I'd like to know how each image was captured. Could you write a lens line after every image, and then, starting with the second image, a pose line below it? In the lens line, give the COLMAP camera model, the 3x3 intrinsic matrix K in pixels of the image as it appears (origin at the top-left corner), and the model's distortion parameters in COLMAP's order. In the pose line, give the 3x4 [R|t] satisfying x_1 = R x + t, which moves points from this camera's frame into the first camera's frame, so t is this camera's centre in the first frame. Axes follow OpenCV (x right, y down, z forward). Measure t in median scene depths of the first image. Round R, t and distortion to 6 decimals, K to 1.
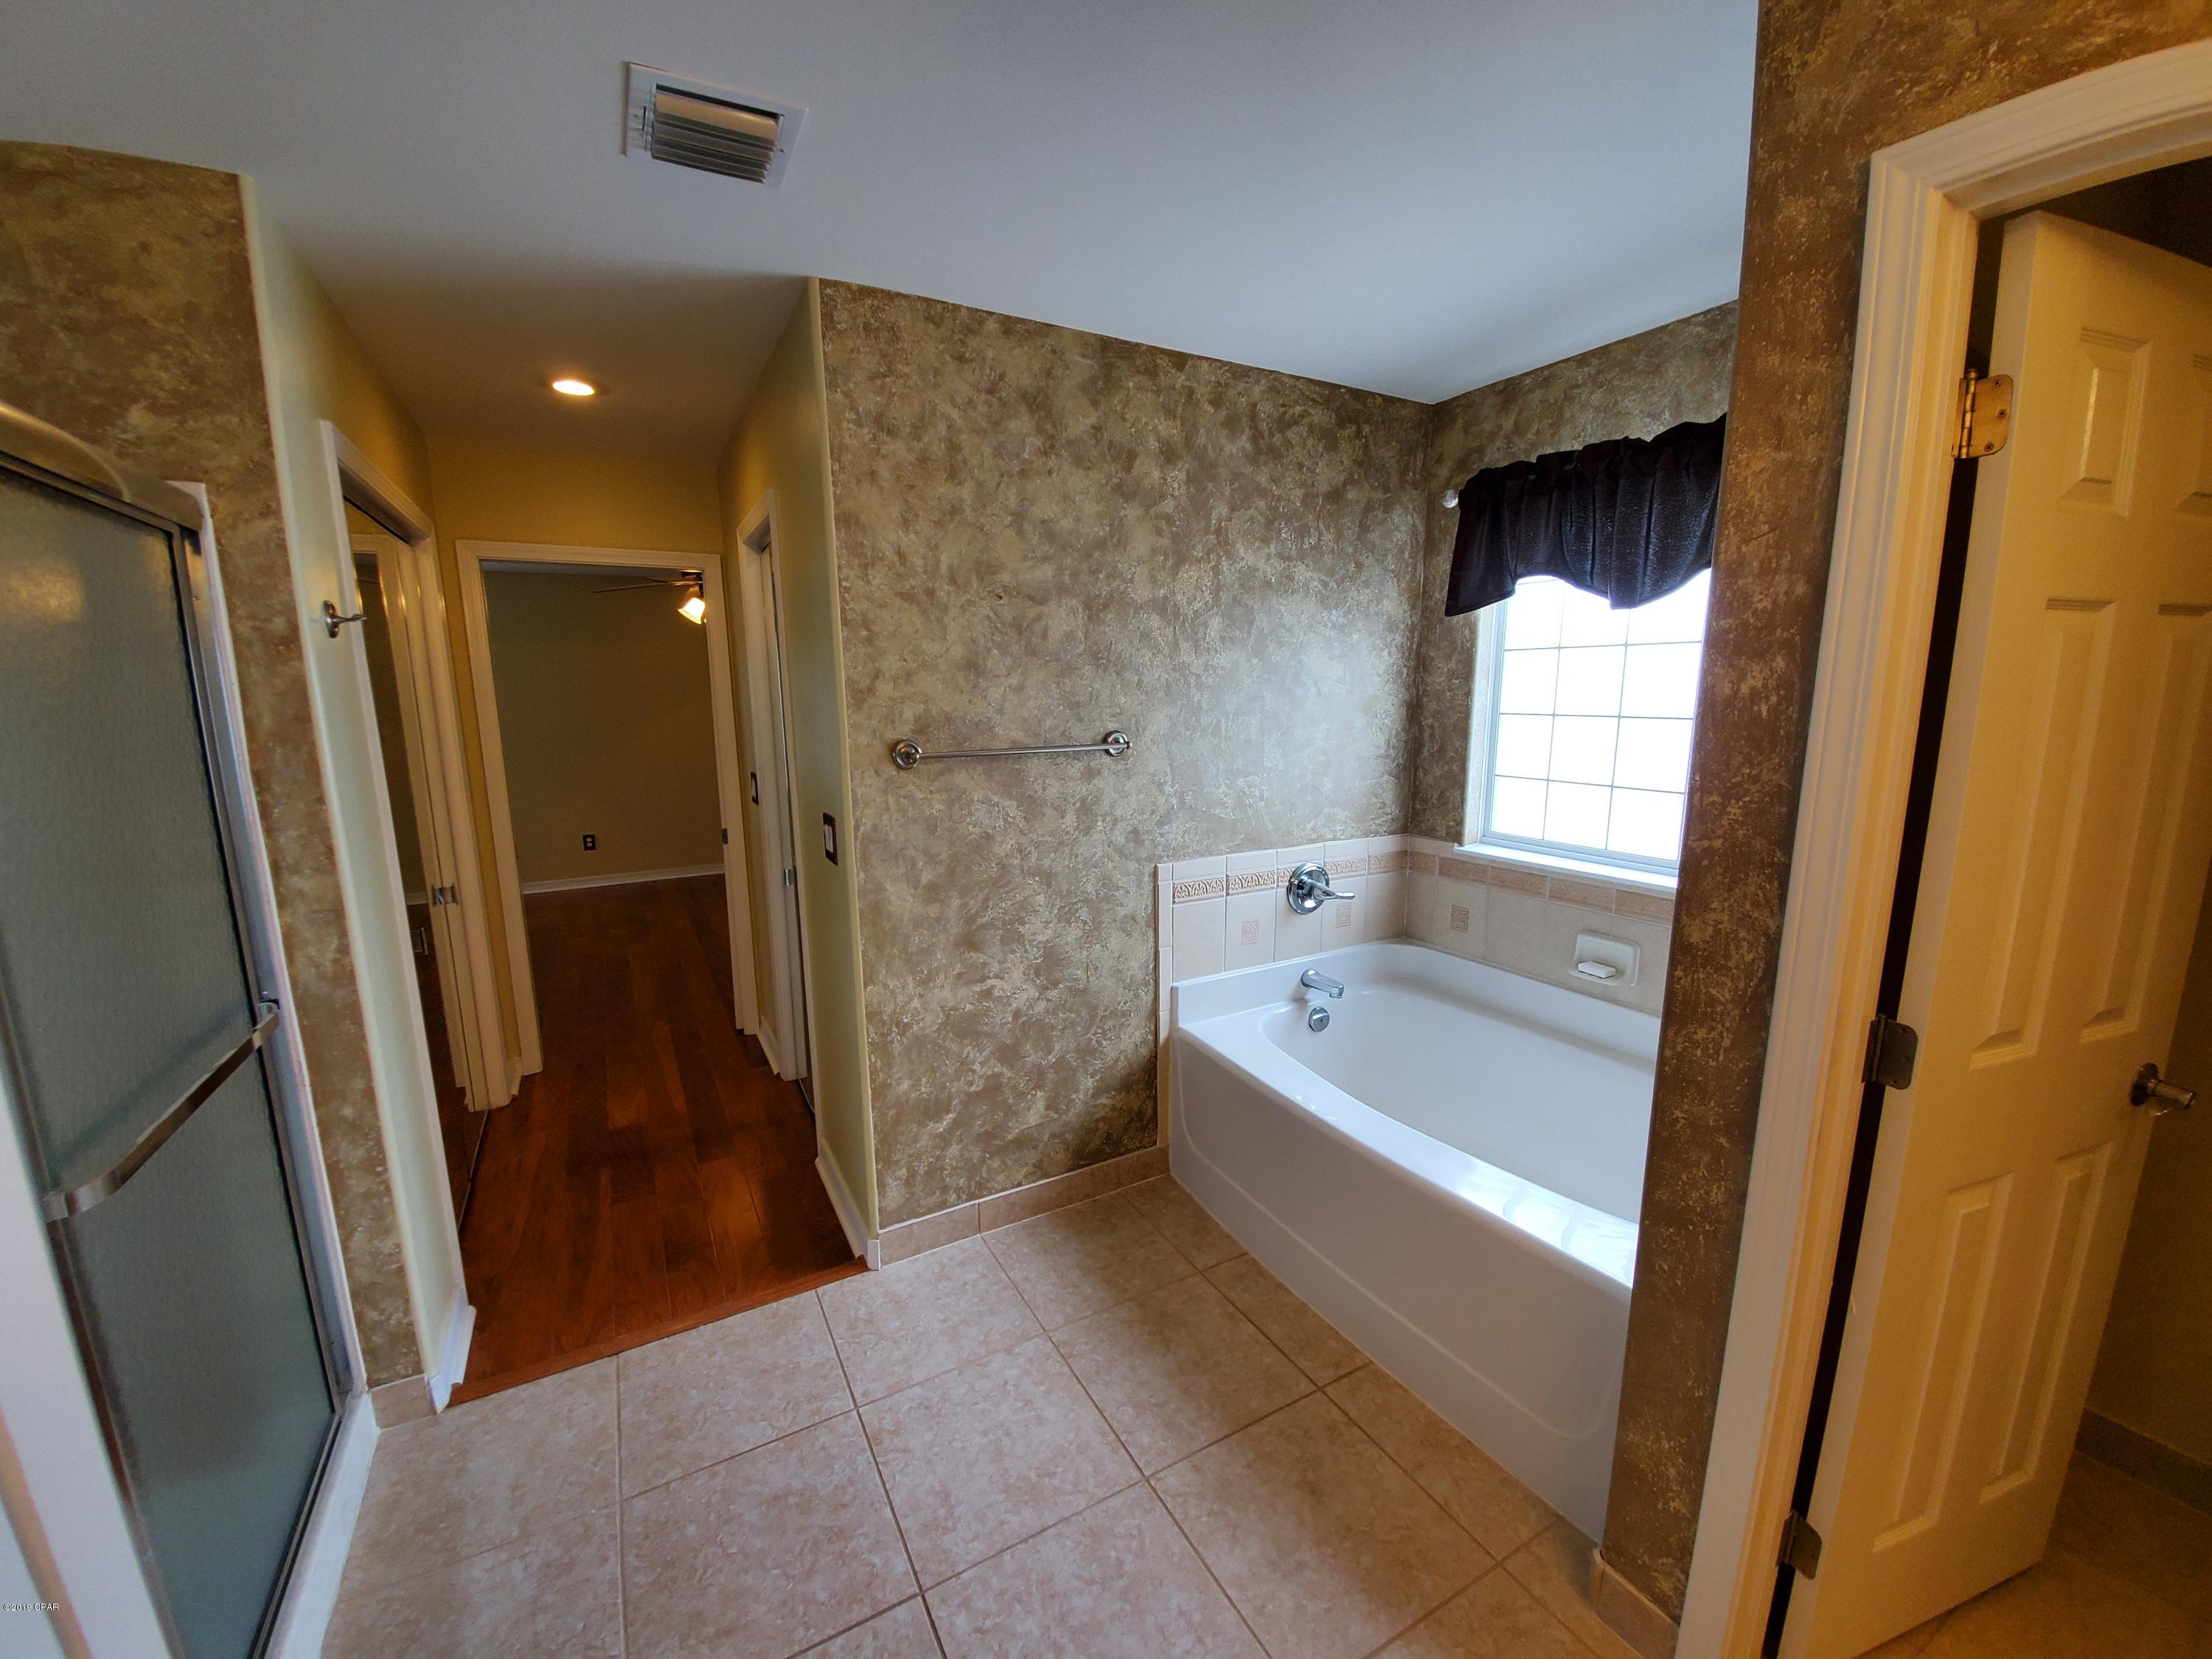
lens RADIAL K [[876.9, 0, 1091.1], [0, 876.9, 847.7], [0, 0, 1]] dist [-0.007952, -0.004983]
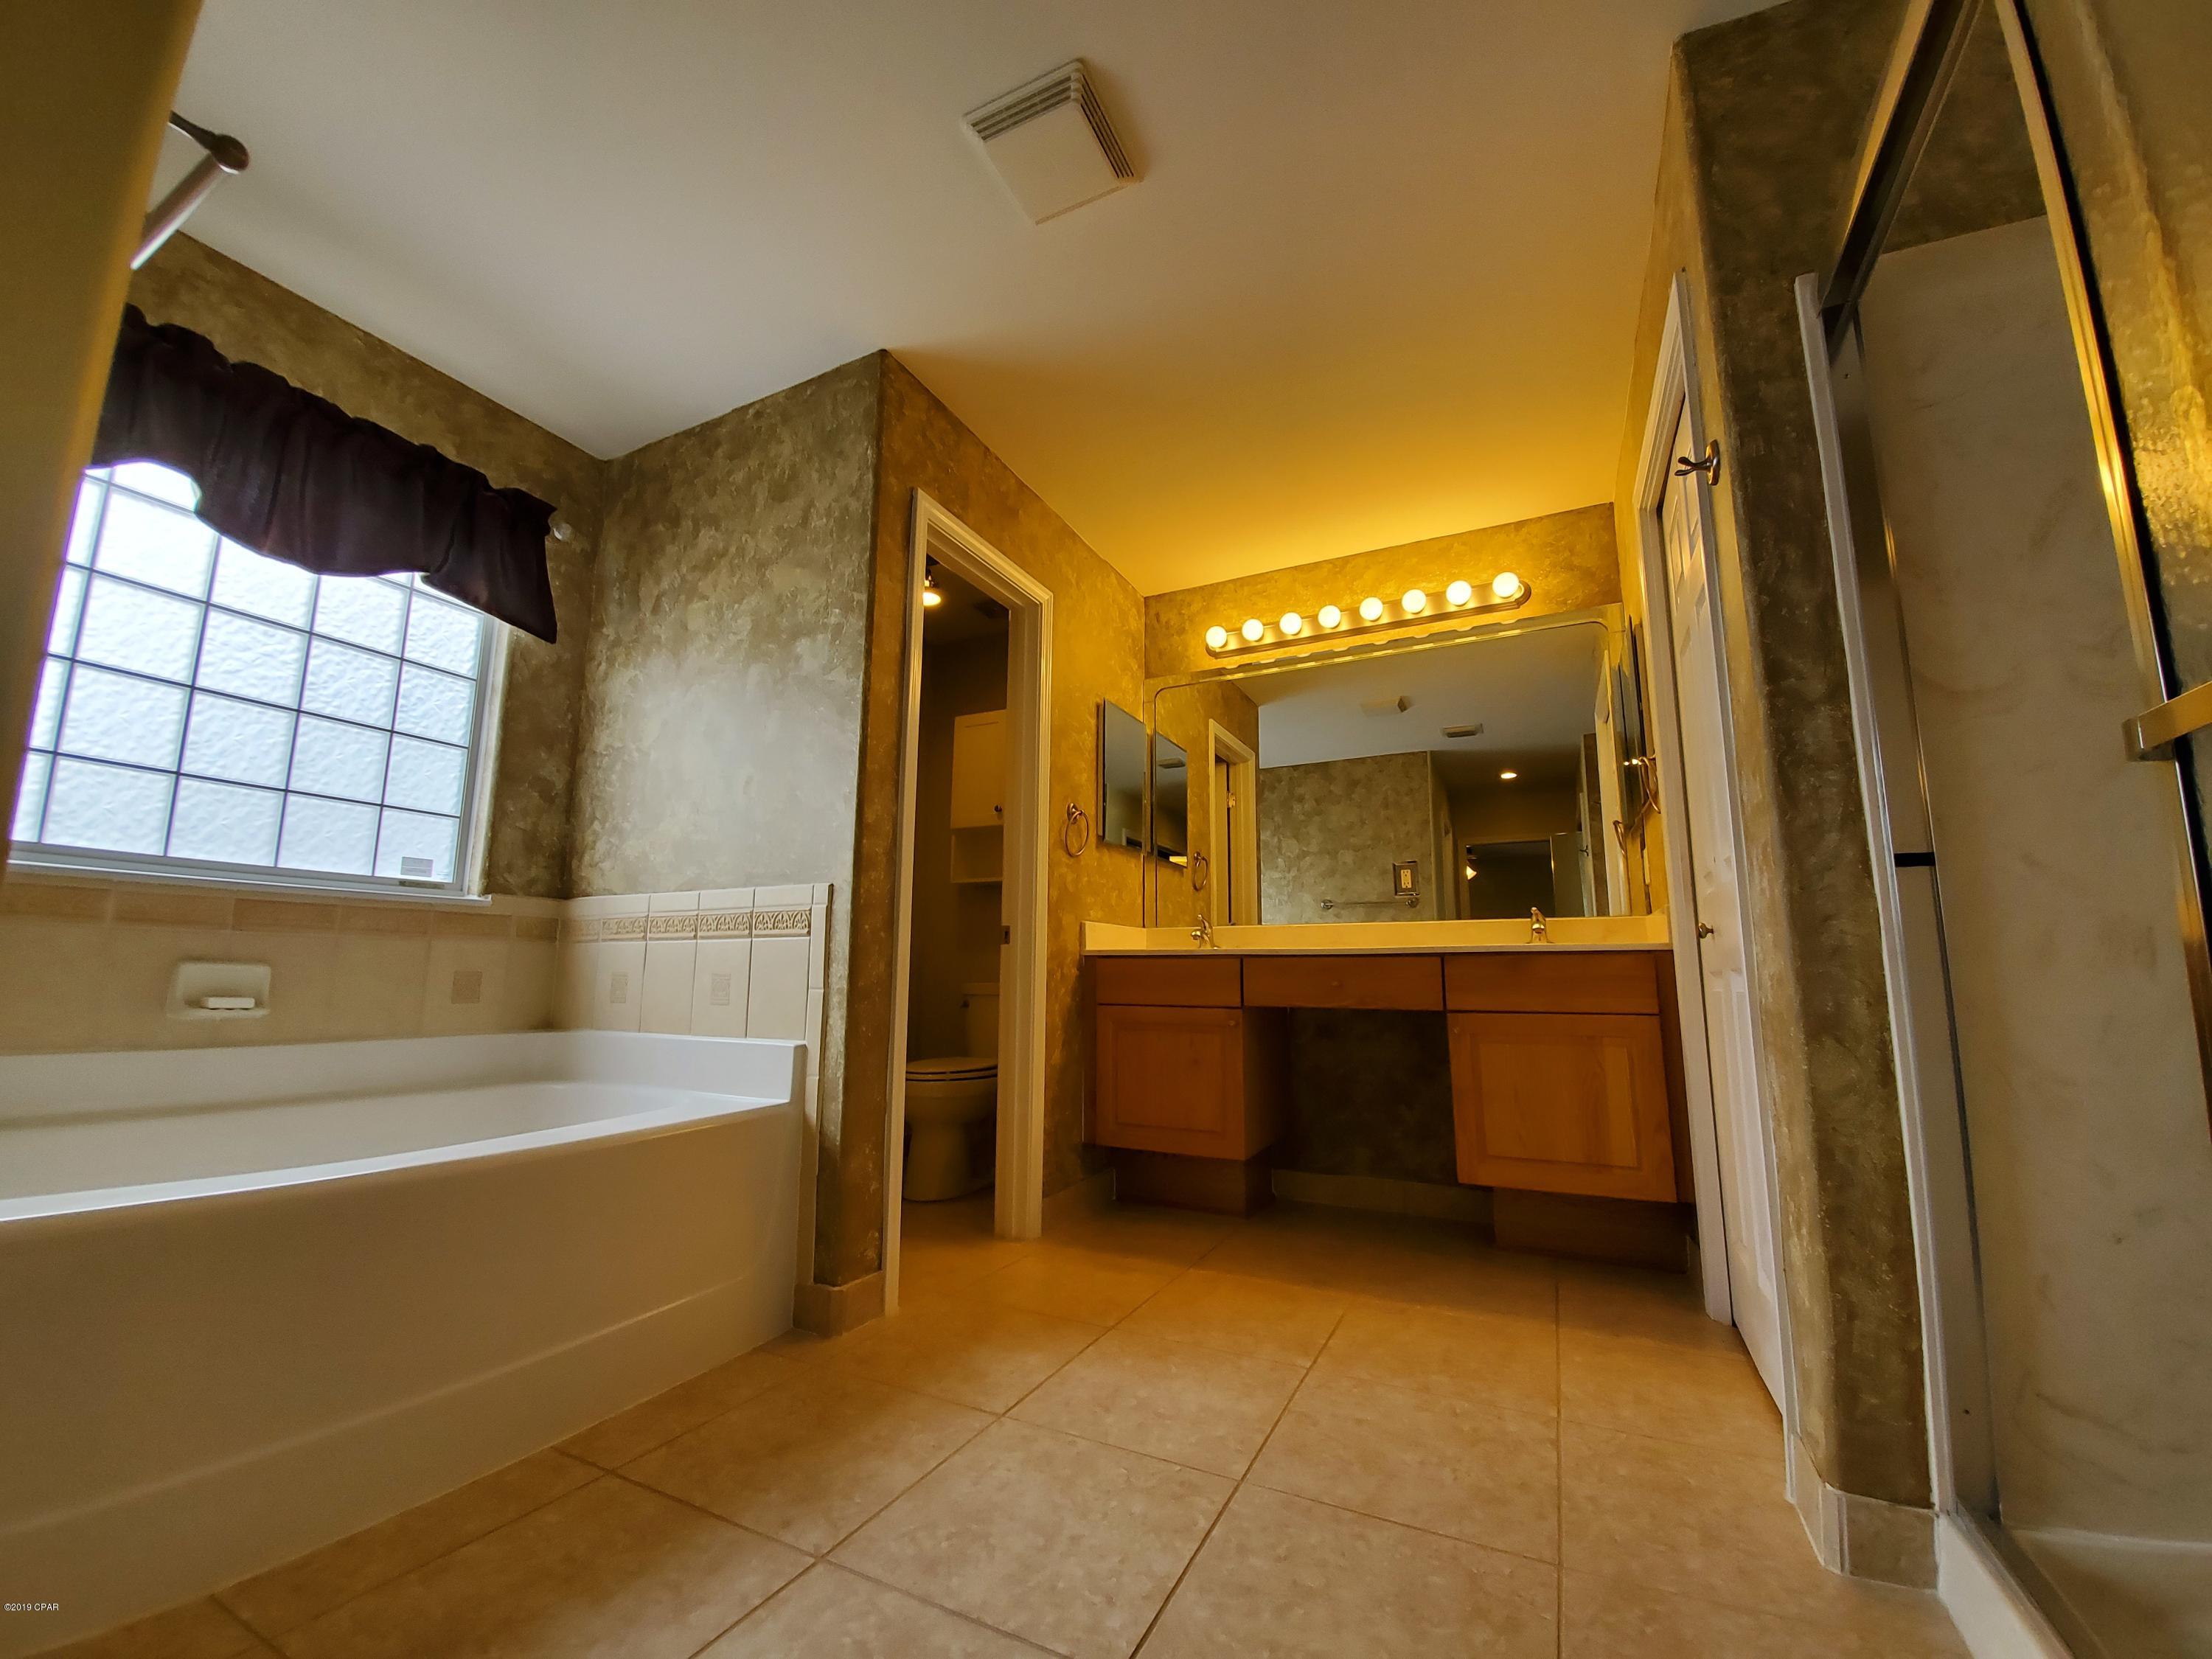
lens RADIAL K [[876.9, 0, 1100.5], [0, 876.9, 834.3], [0, 0, 1]] dist [-0.007952, -0.004983]
pose [[-0.564603, 0.132027, 0.814735, -0.718203], [0.143784, 0.987763, -0.060425, 0.219329], [-0.812742, 0.083030, -0.576677, 1.176534]]
